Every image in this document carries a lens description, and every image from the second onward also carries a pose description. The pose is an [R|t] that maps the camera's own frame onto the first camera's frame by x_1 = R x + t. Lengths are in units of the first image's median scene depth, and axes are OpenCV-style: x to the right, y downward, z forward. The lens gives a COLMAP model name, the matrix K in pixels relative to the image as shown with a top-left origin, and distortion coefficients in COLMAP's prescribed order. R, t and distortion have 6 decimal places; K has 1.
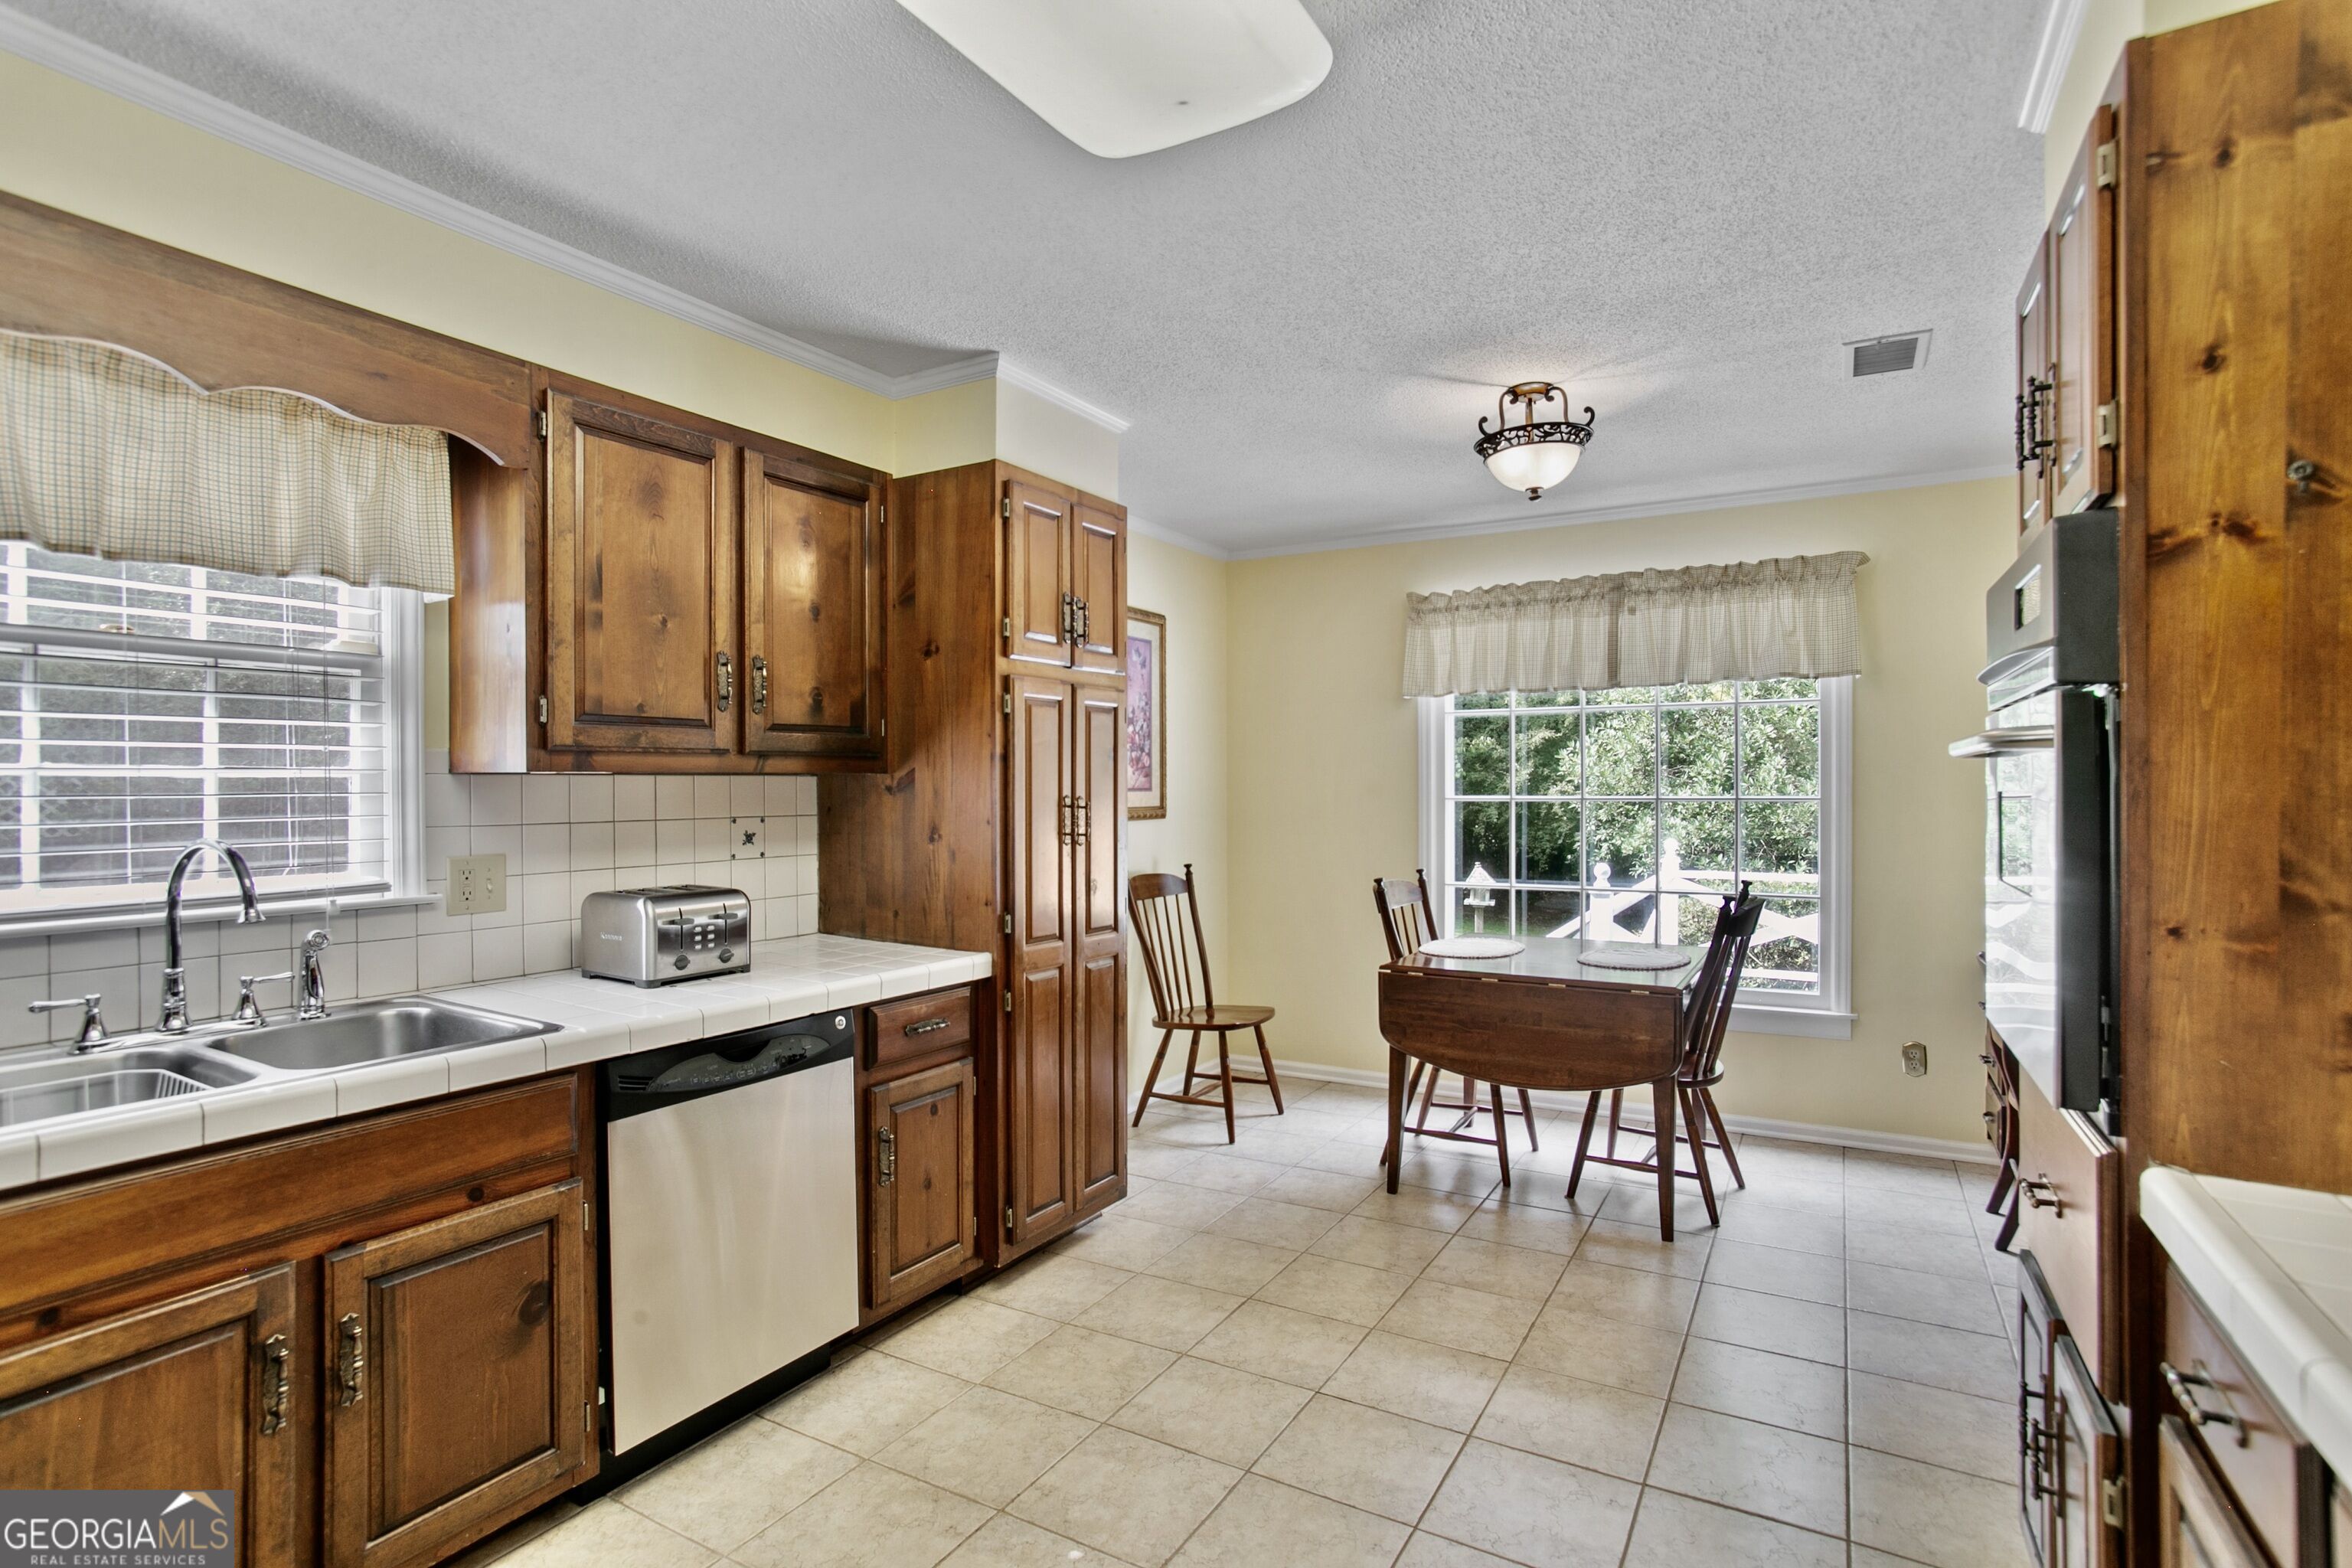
lens RADIAL K [[1152.5, 0, 1167.8], [0, 1152.5, 794.3], [0, 0, 1]] dist [-0.052075, 0.029085]
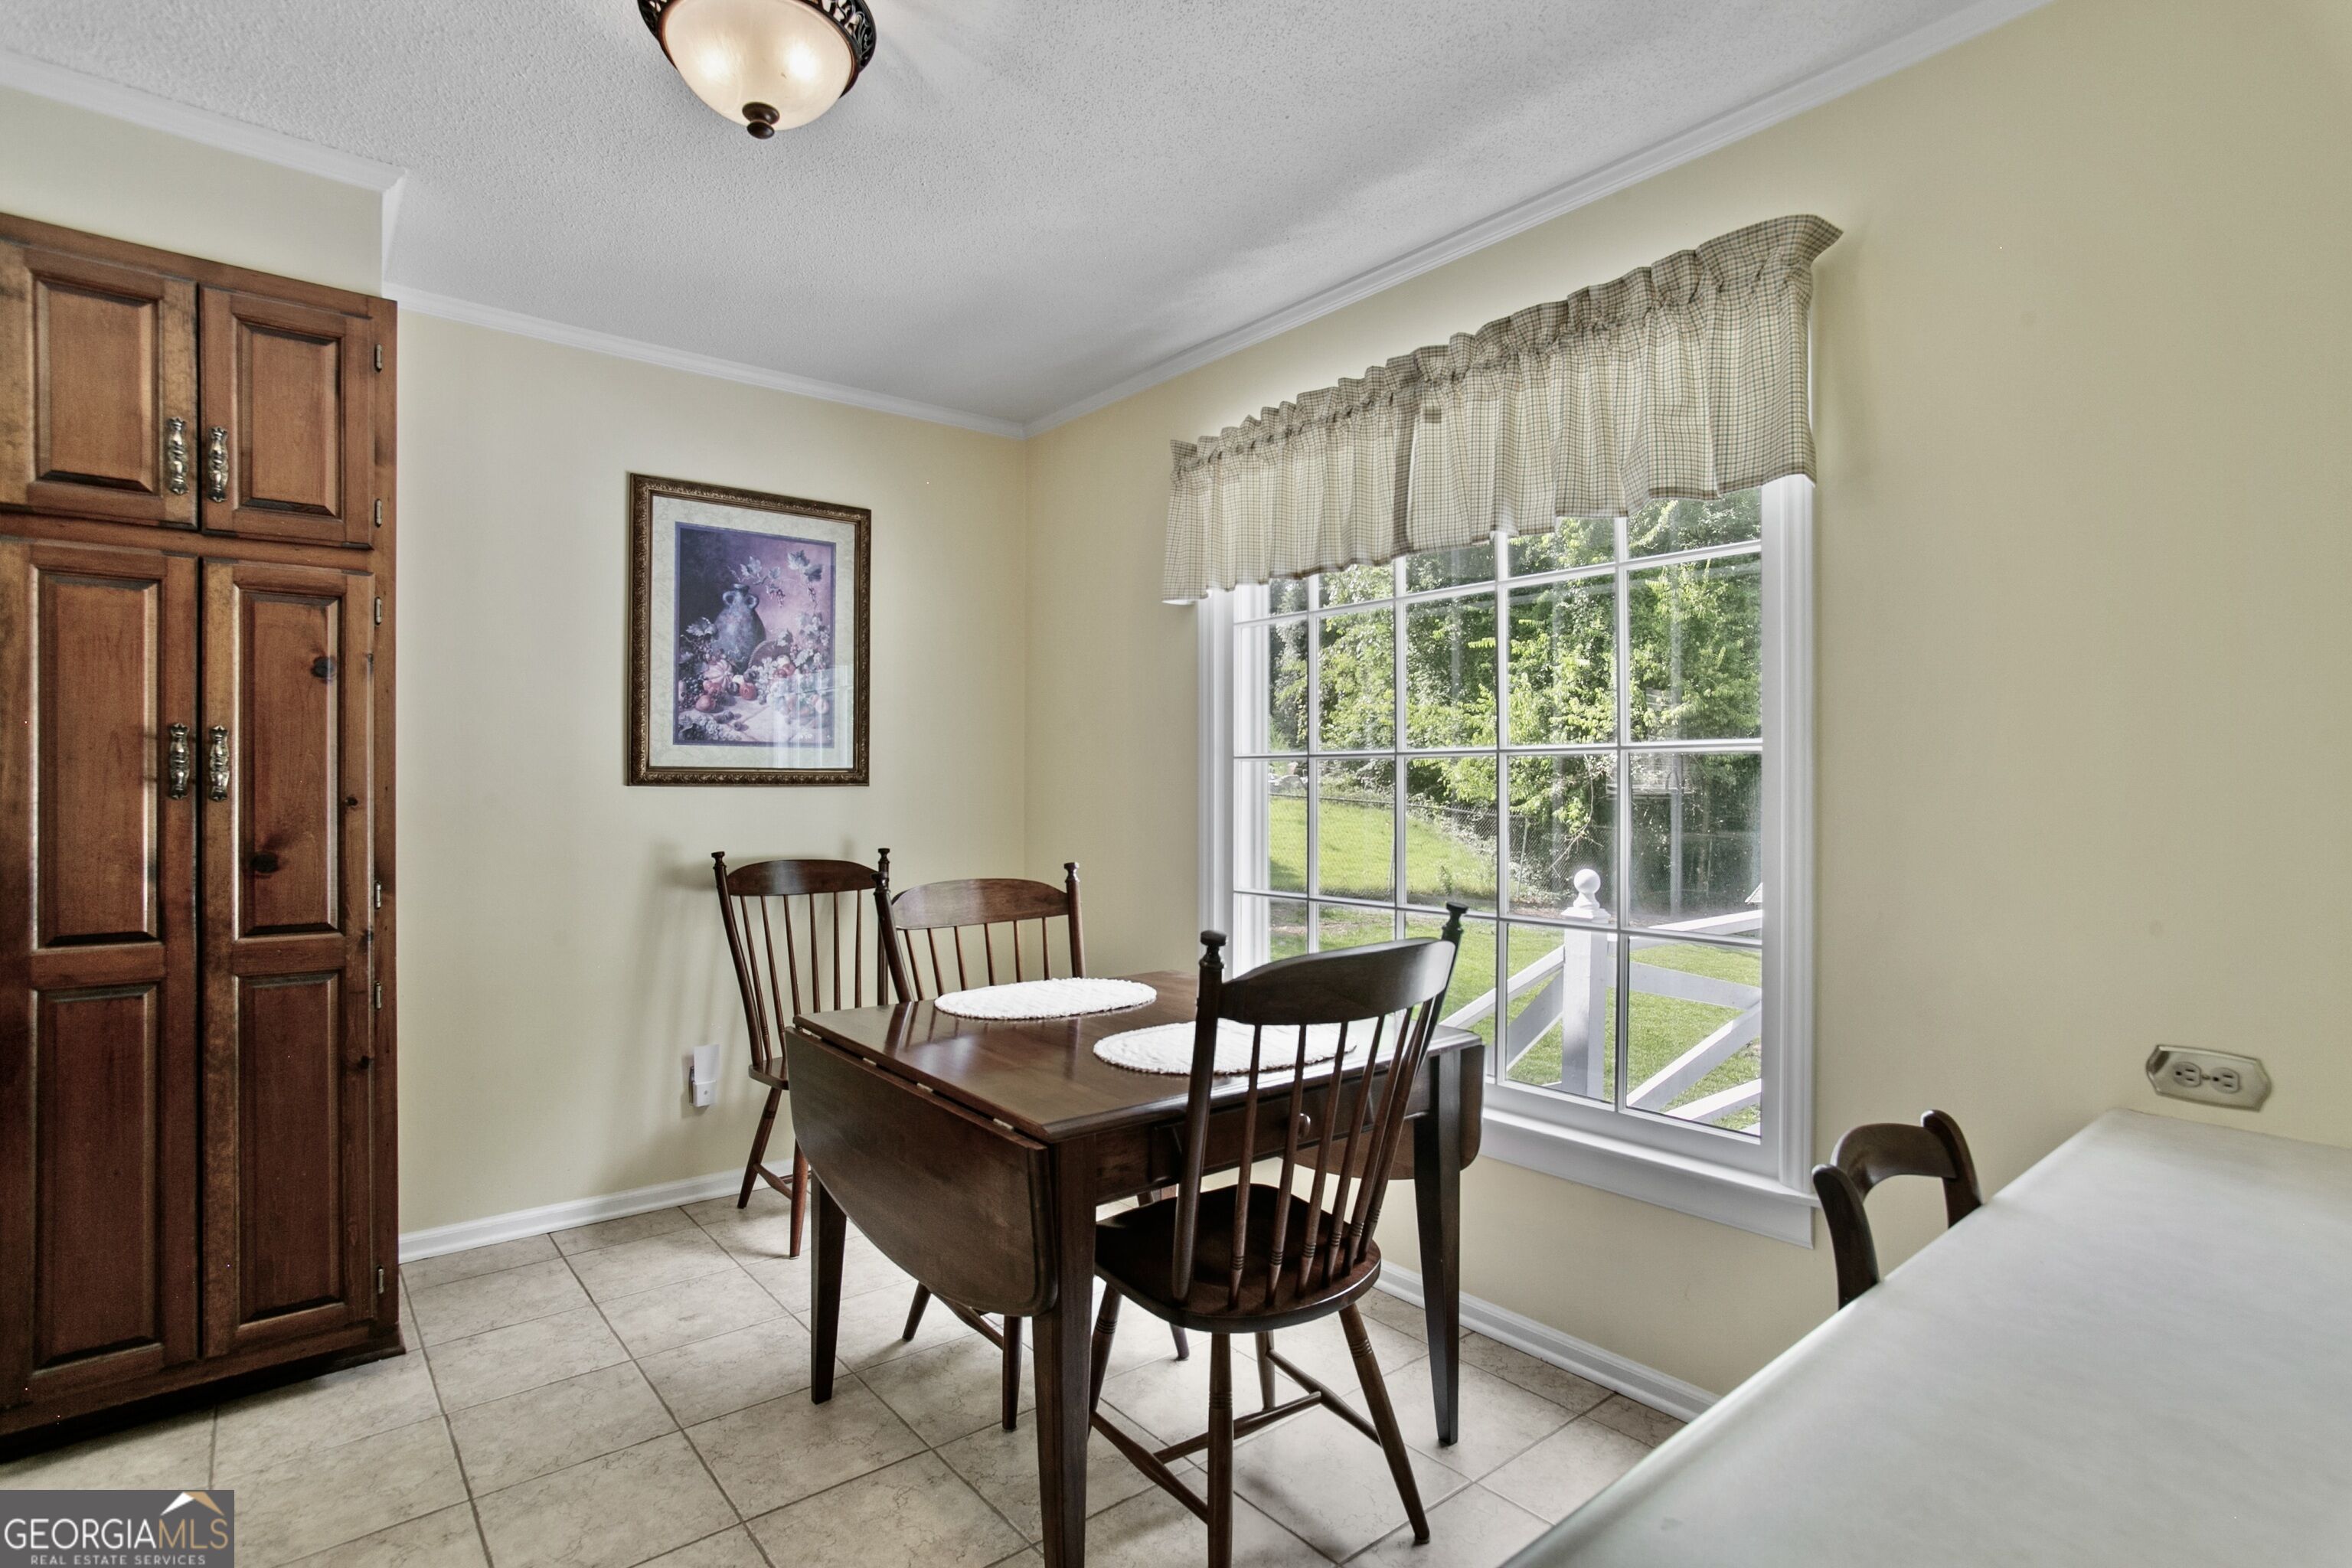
lens RADIAL K [[1152.5, 0, 1138.7], [0, 1152.5, 778.6], [0, 0, 1]] dist [-0.052075, 0.029085]
pose [[0.934841, 0.004579, -0.355037, 0.659480], [-0.008397, 0.999922, -0.009212, 0.034151], [0.354968, 0.011593, 0.934807, 0.593712]]
